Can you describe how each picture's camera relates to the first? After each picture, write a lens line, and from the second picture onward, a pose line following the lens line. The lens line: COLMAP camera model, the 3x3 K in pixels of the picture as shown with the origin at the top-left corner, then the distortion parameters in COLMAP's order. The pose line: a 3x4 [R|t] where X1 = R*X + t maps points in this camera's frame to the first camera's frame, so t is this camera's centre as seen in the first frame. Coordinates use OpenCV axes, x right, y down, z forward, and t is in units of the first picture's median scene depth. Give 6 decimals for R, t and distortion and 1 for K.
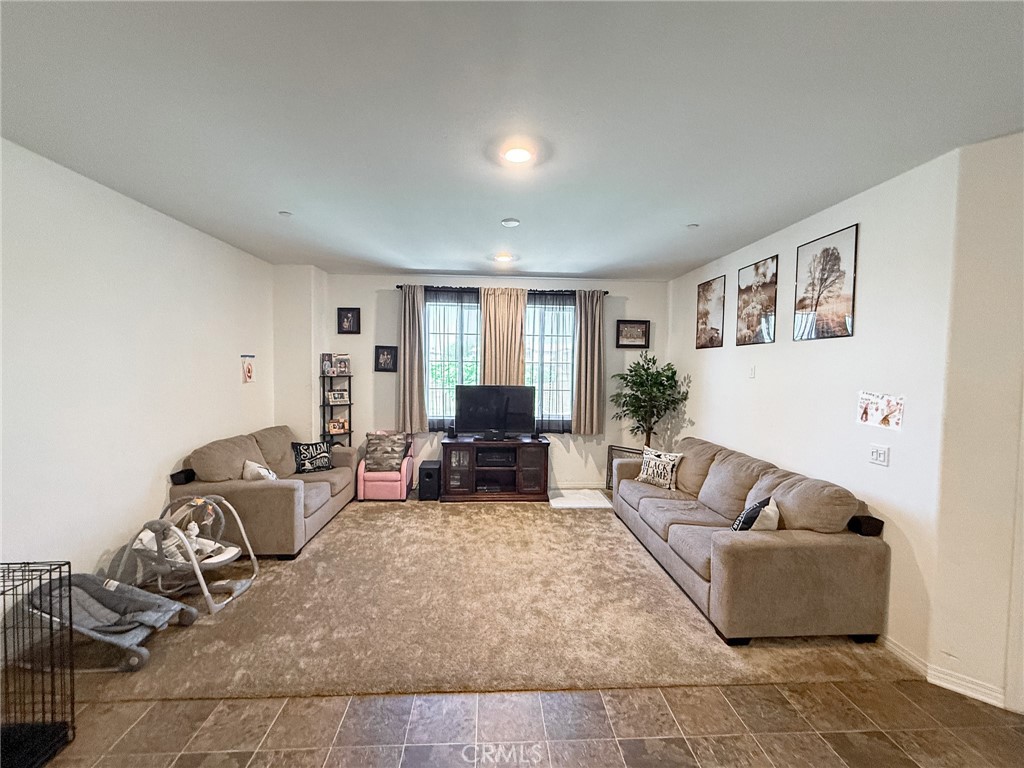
lens RADIAL K [[409.0, 0, 509.2], [0, 409.0, 382.9], [0, 0, 1]] dist [-0.000296, -0.000146]
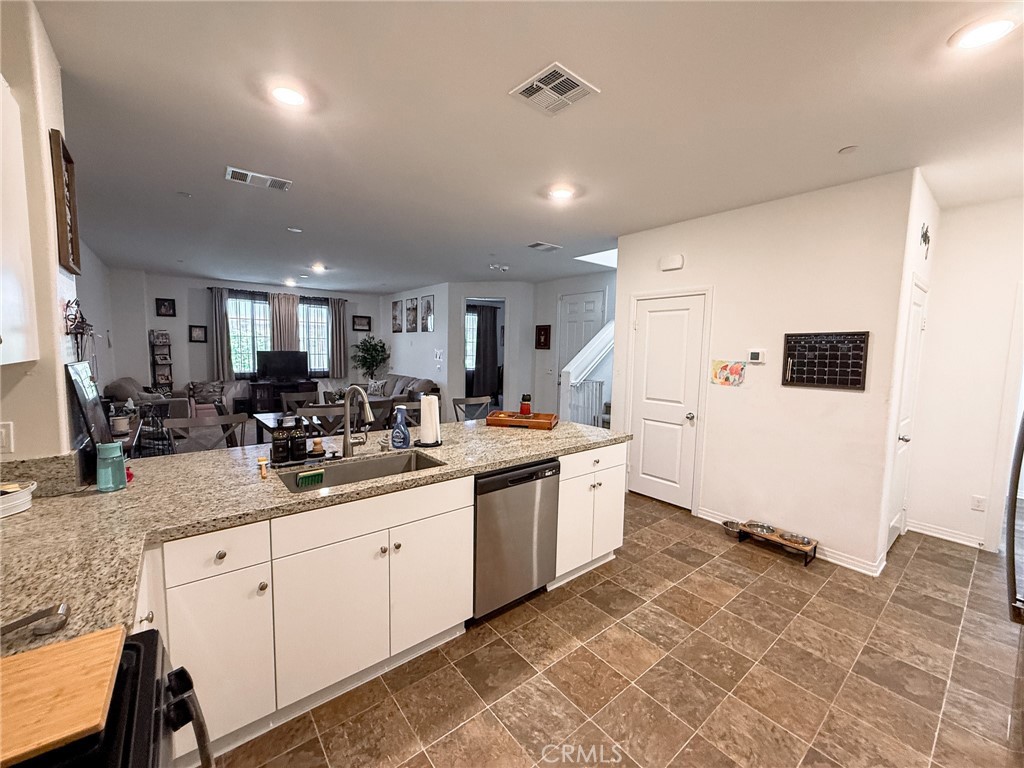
lens RADIAL K [[409.0, 0, 508.0], [0, 409.0, 385.0], [0, 0, 1]] dist [-0.000296, -0.000146]
pose [[0.811397, -0.050260, 0.582331, -0.265585], [0.013286, 0.997625, 0.067592, 0.044615], [-0.584345, -0.047107, 0.810137, -0.943293]]
